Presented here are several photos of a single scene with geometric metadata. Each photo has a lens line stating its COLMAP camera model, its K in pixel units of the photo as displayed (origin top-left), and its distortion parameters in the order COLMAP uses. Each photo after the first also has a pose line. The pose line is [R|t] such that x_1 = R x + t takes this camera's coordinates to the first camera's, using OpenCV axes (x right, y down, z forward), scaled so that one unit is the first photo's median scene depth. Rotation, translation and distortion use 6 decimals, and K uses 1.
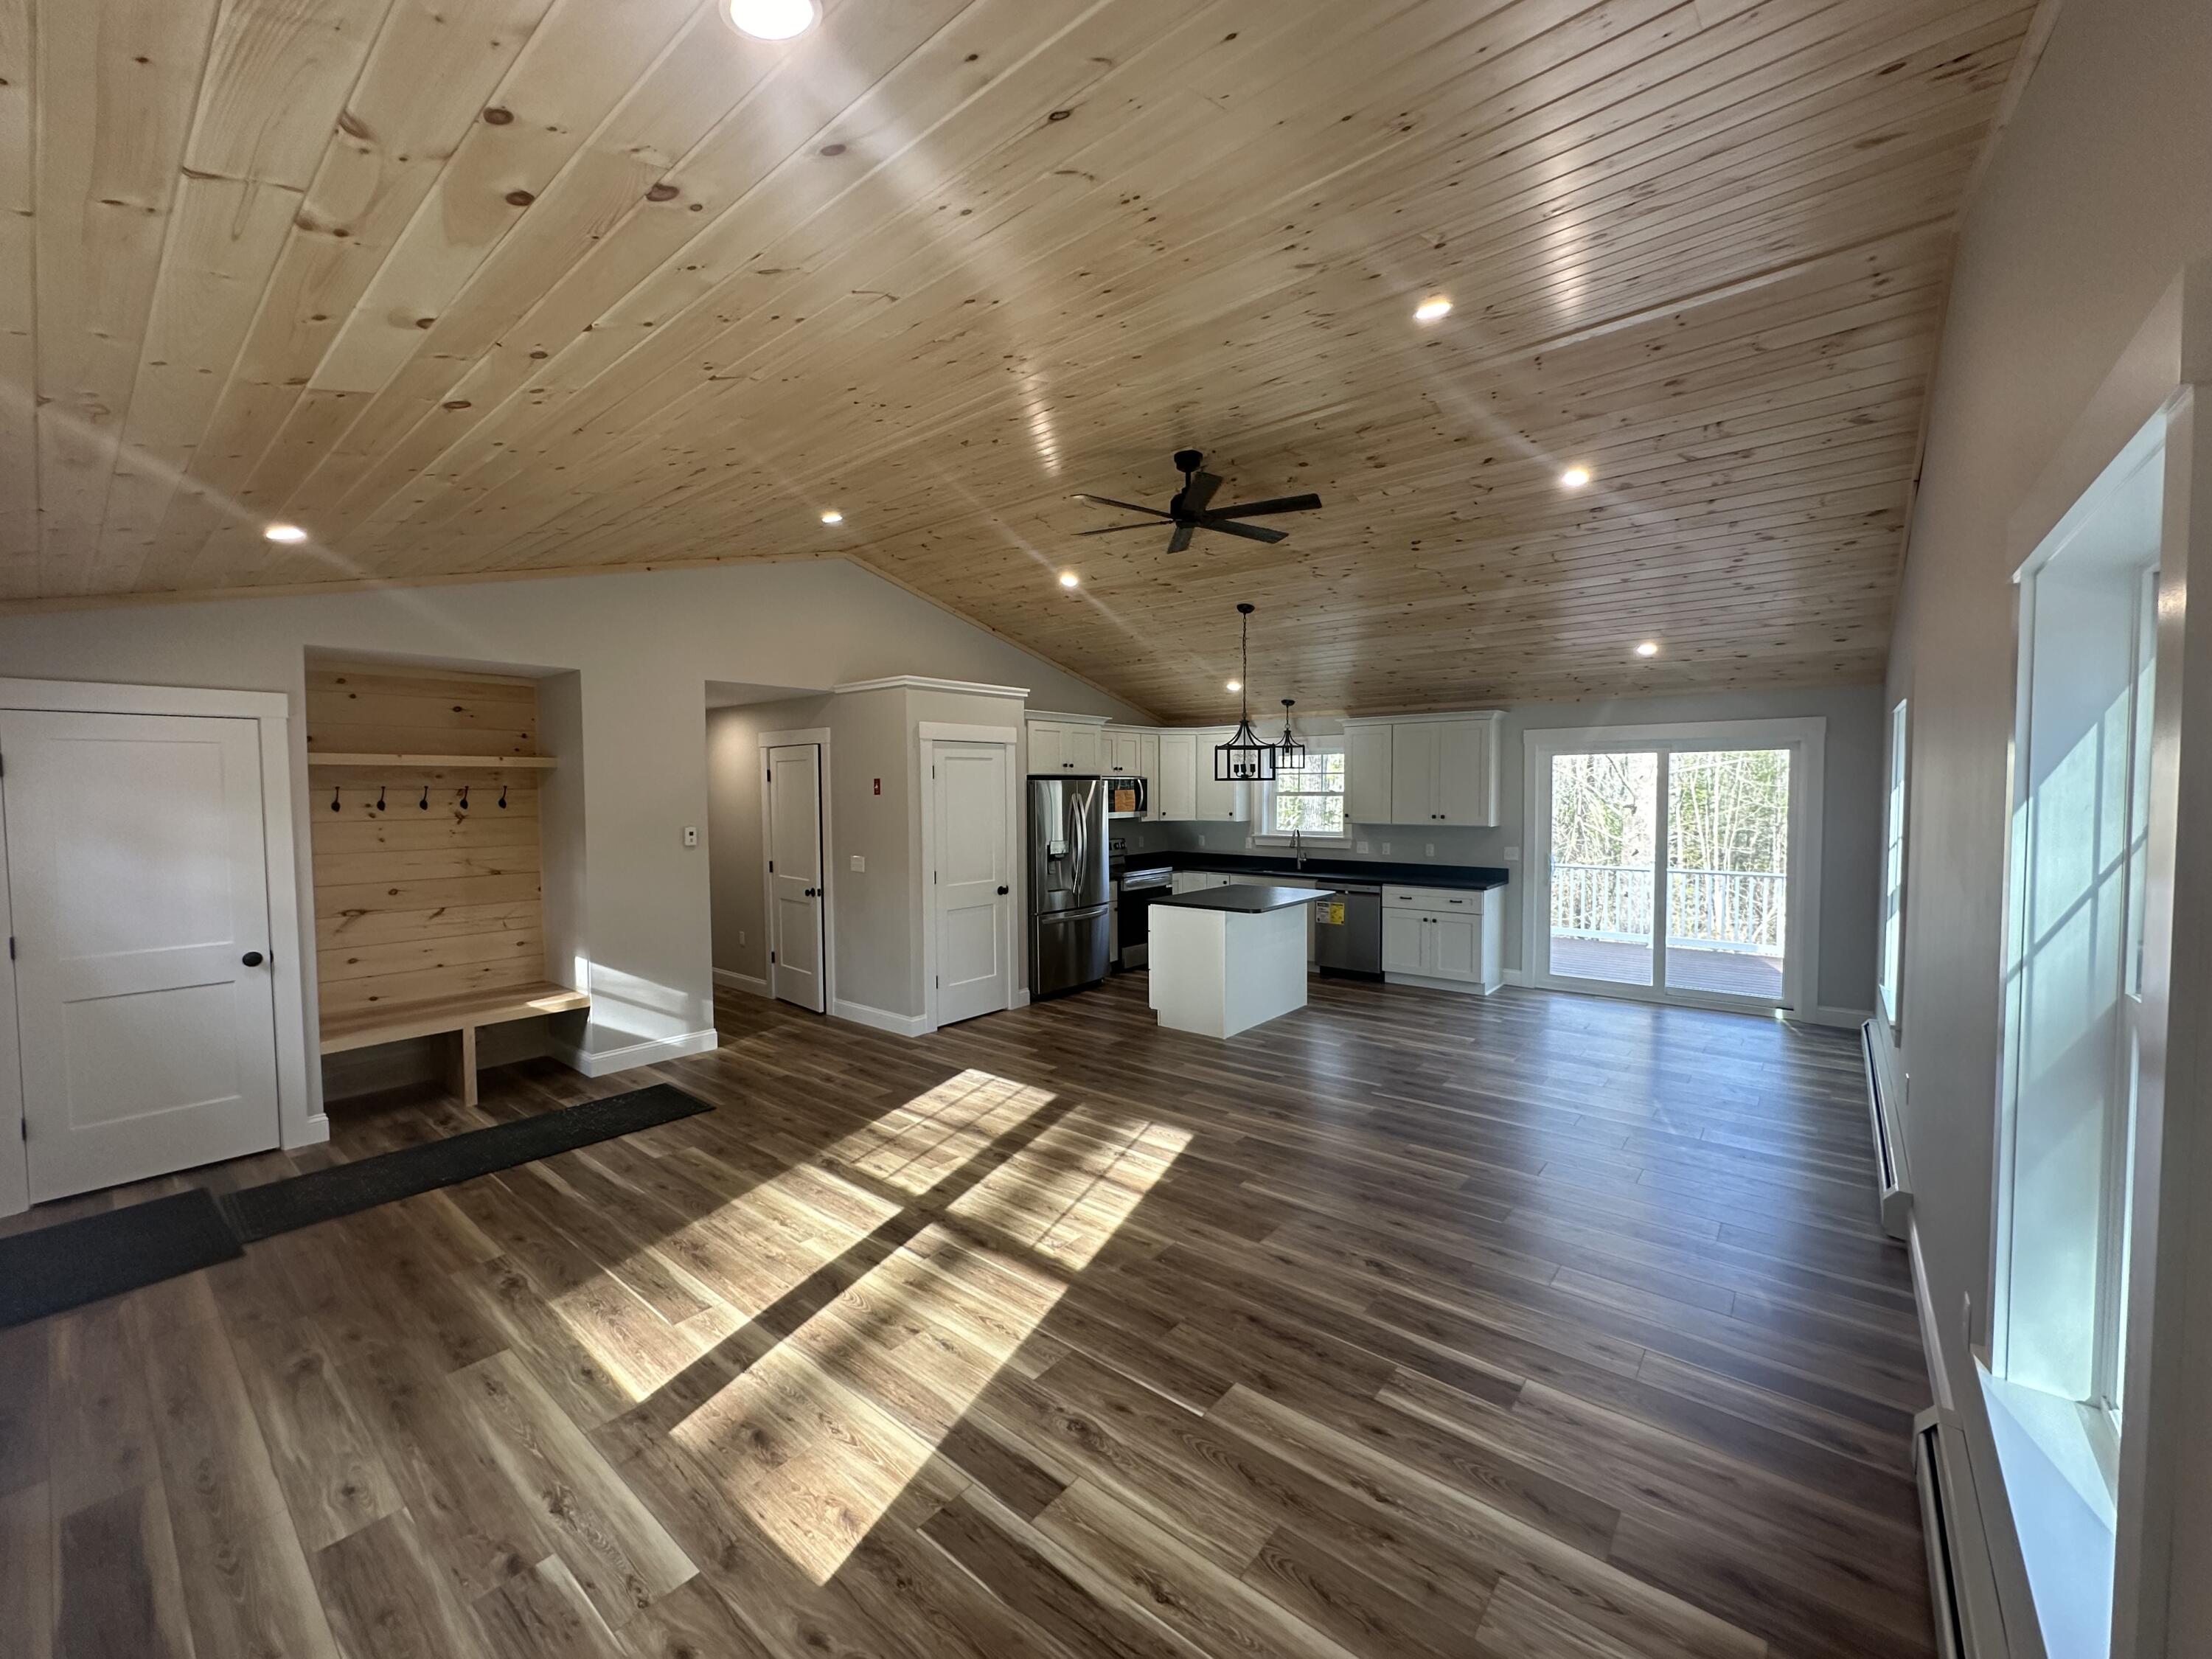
lens RADIAL K [[877.9, 0, 1102.7], [0, 877.9, 824.1], [0, 0, 1]] dist [-0.001699, 0.000132]
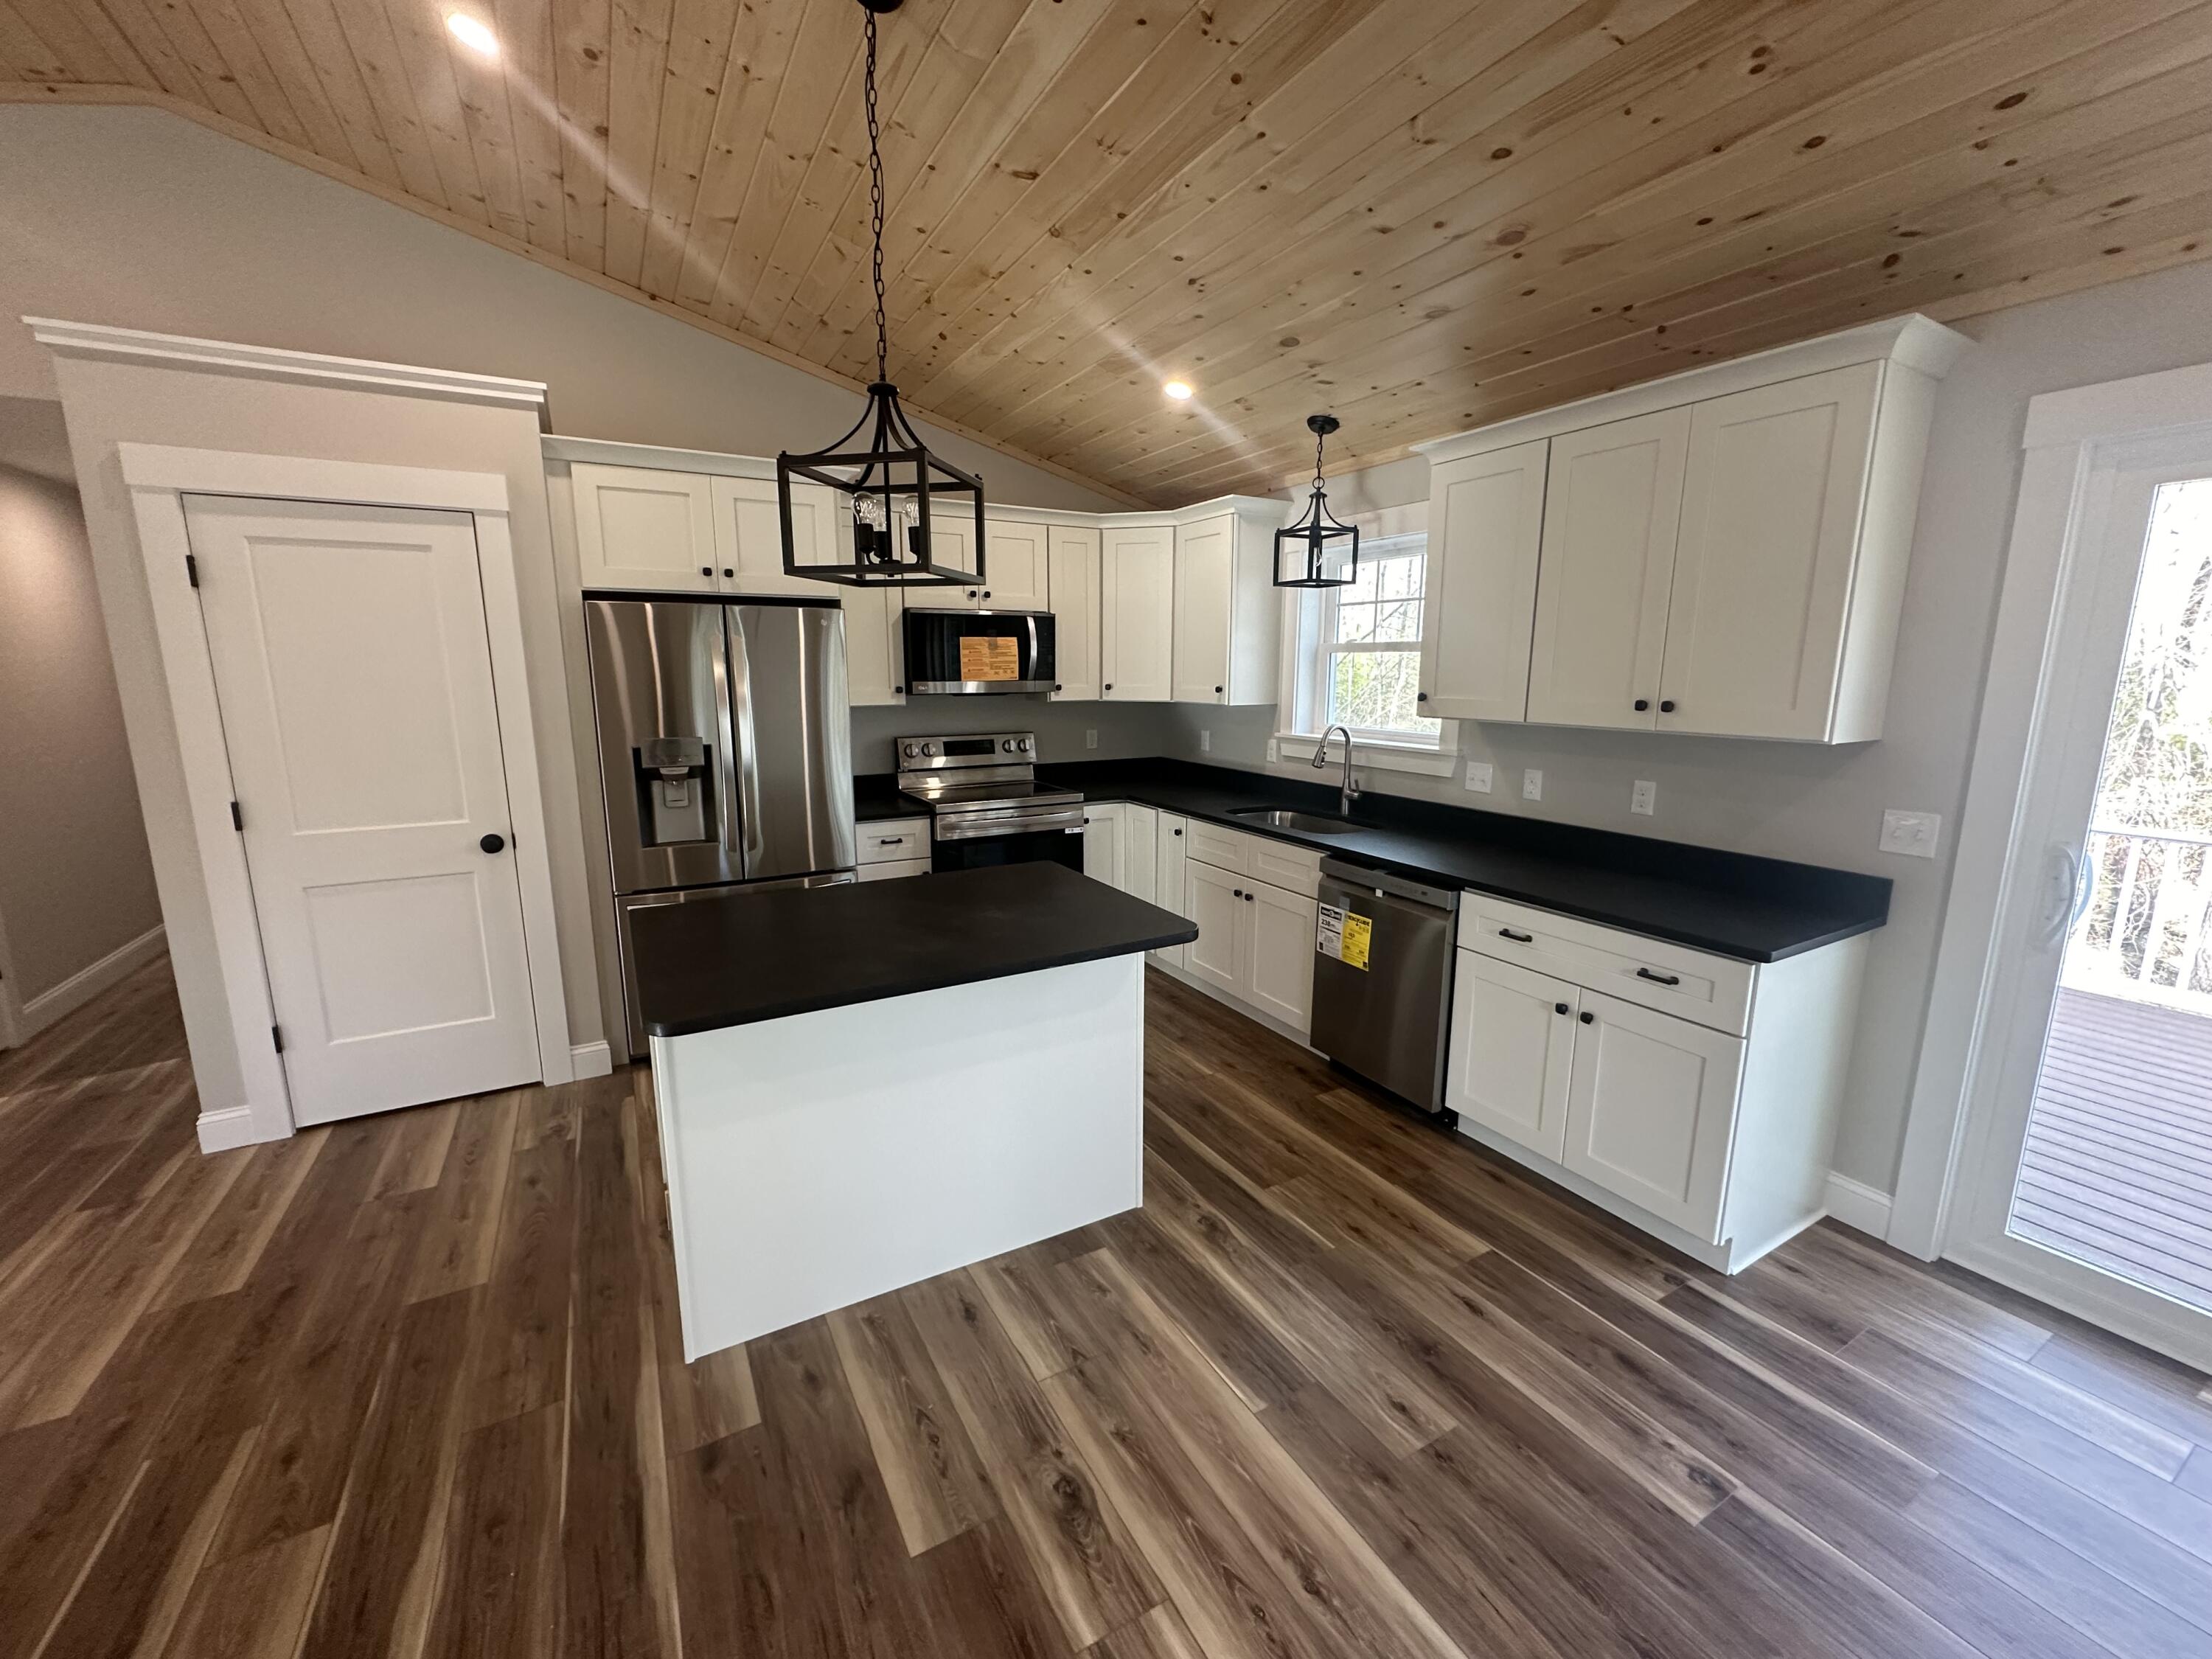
lens RADIAL K [[877.9, 0, 1102.7], [0, 877.9, 824.1], [0, 0, 1]] dist [-0.001699, 0.000132]
pose [[0.933820, 0.072684, -0.350281, 0.372792], [-0.022958, 0.989300, 0.144078, -0.008901], [0.357005, -0.126502, 0.925497, 0.743579]]
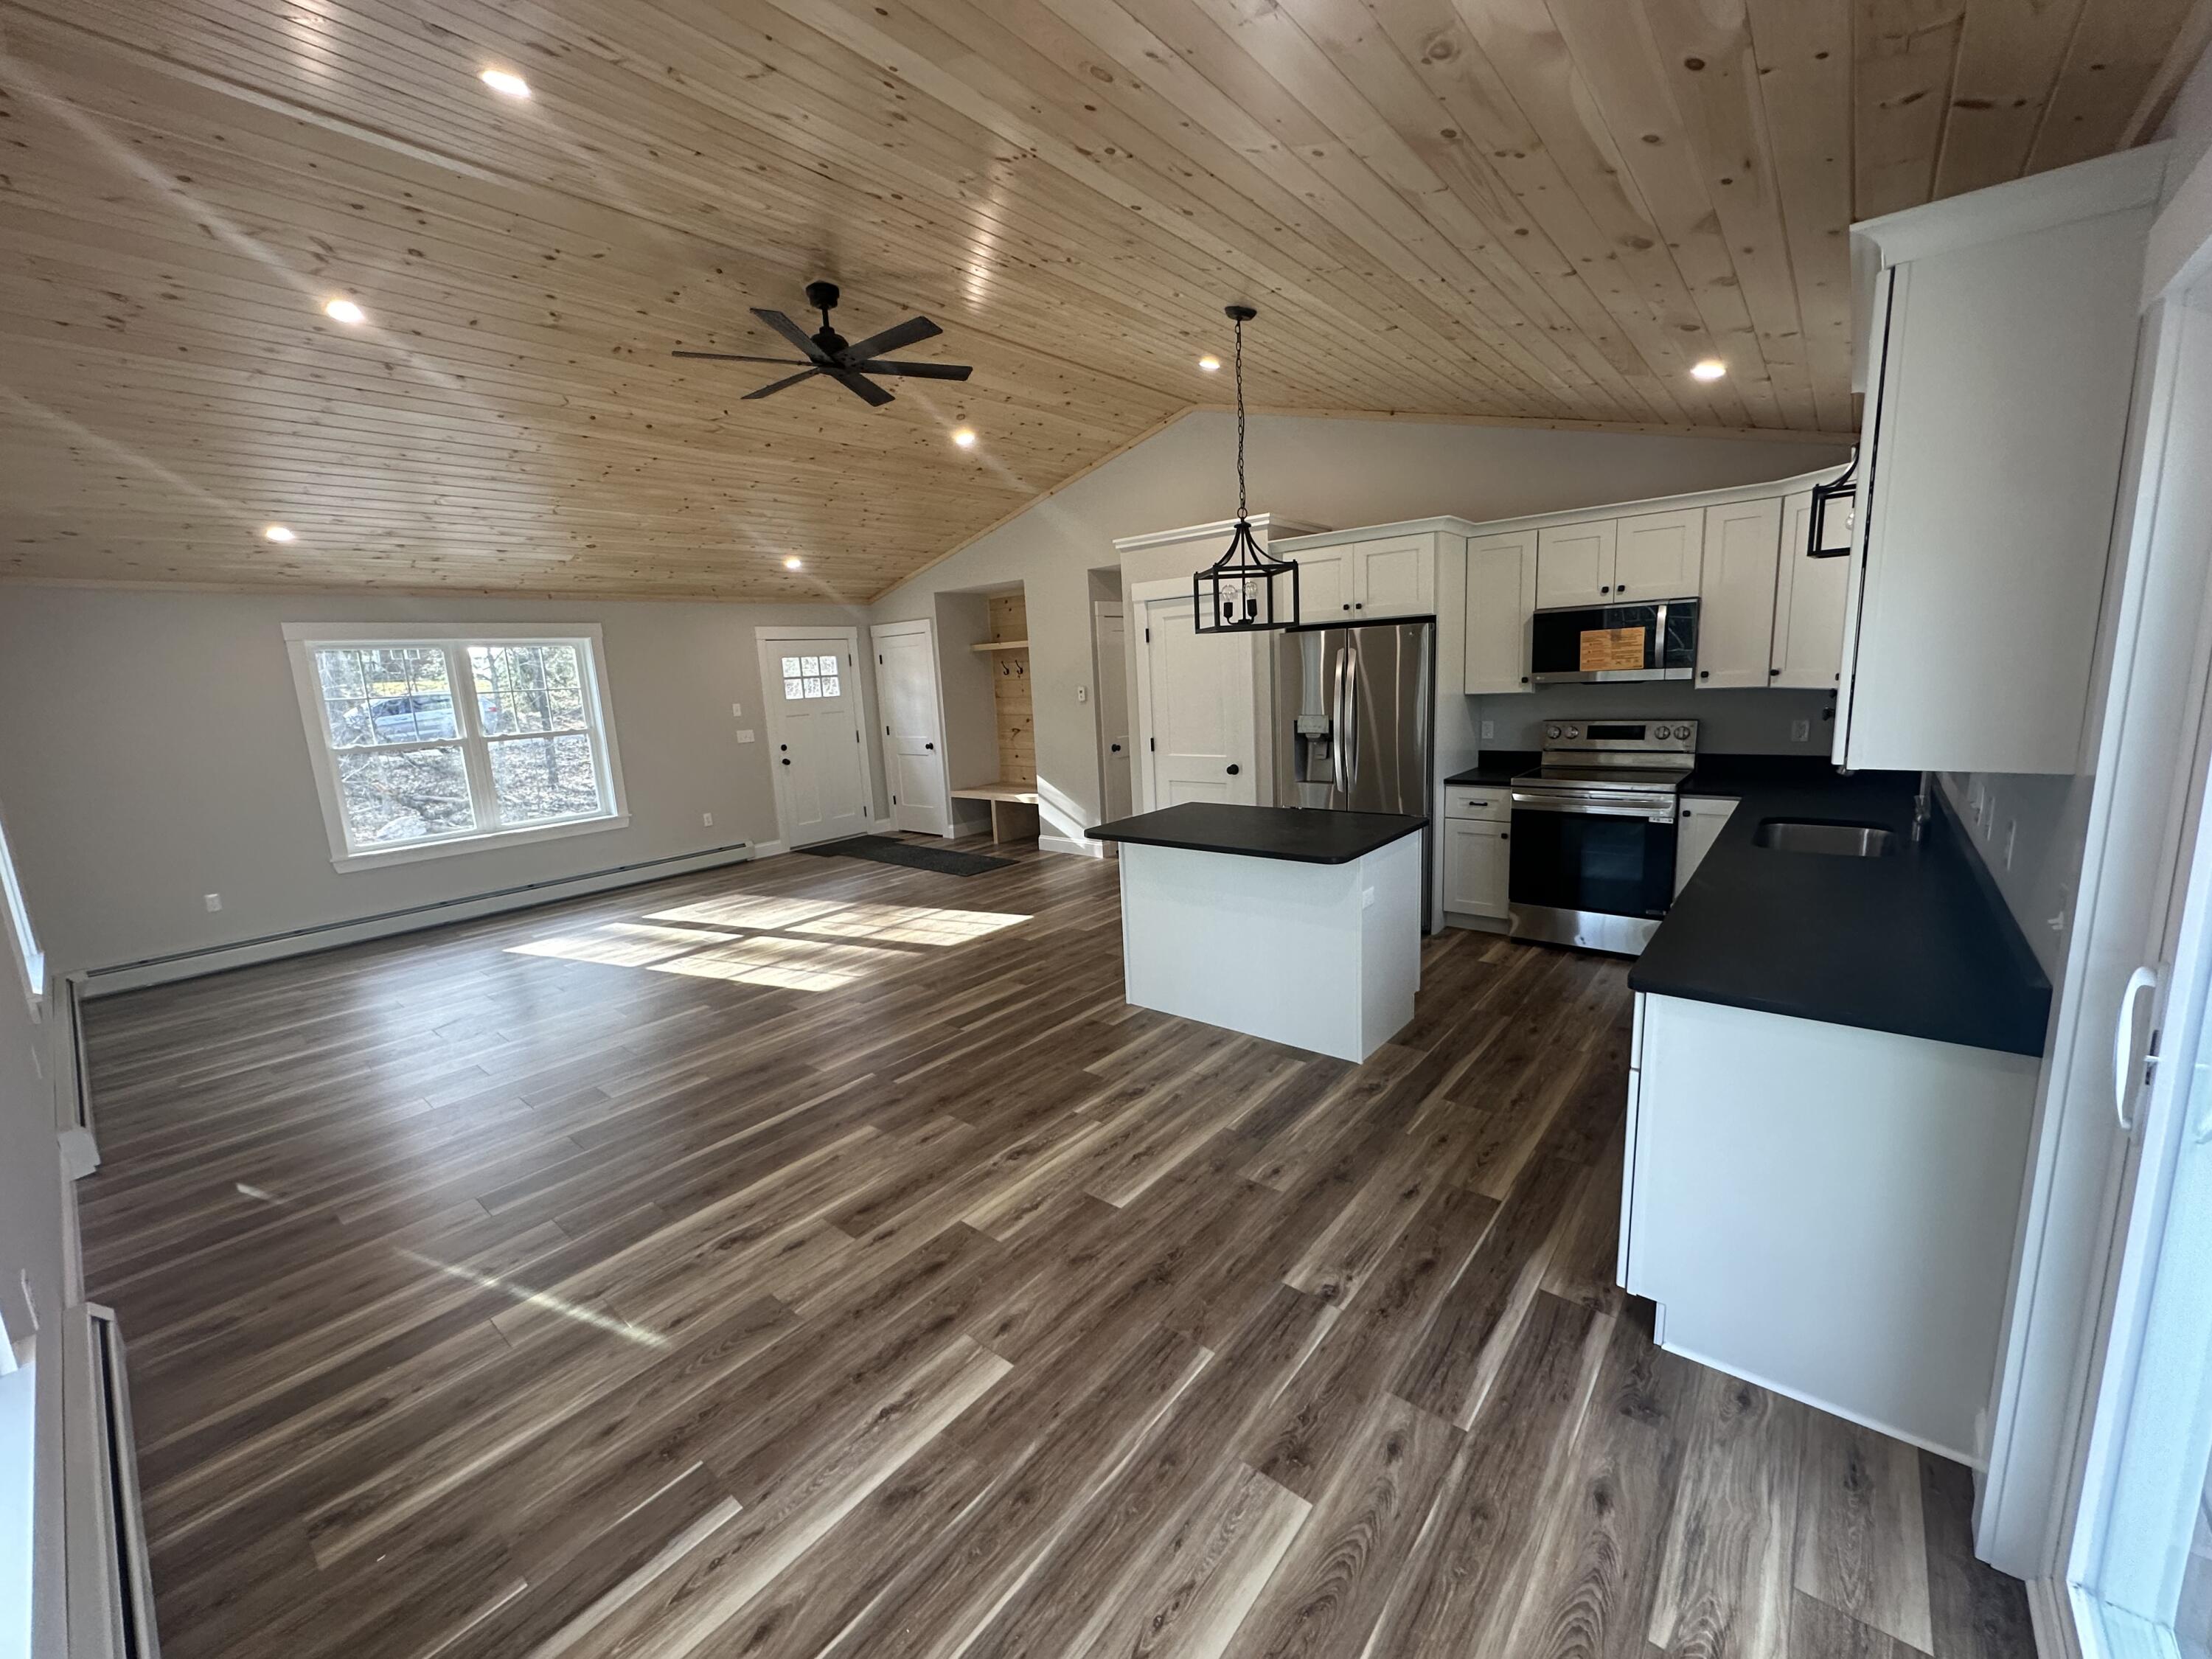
lens RADIAL K [[871.9, 0, 1111.3], [0, 871.9, 833.3], [0, 0, 1]] dist [0.010046, 0.000127]
pose [[0.005706, 0.192132, -0.981353, 0.787106], [0.009498, 0.981314, 0.192179, -0.029861], [0.999939, -0.010418, 0.003774, 0.947151]]
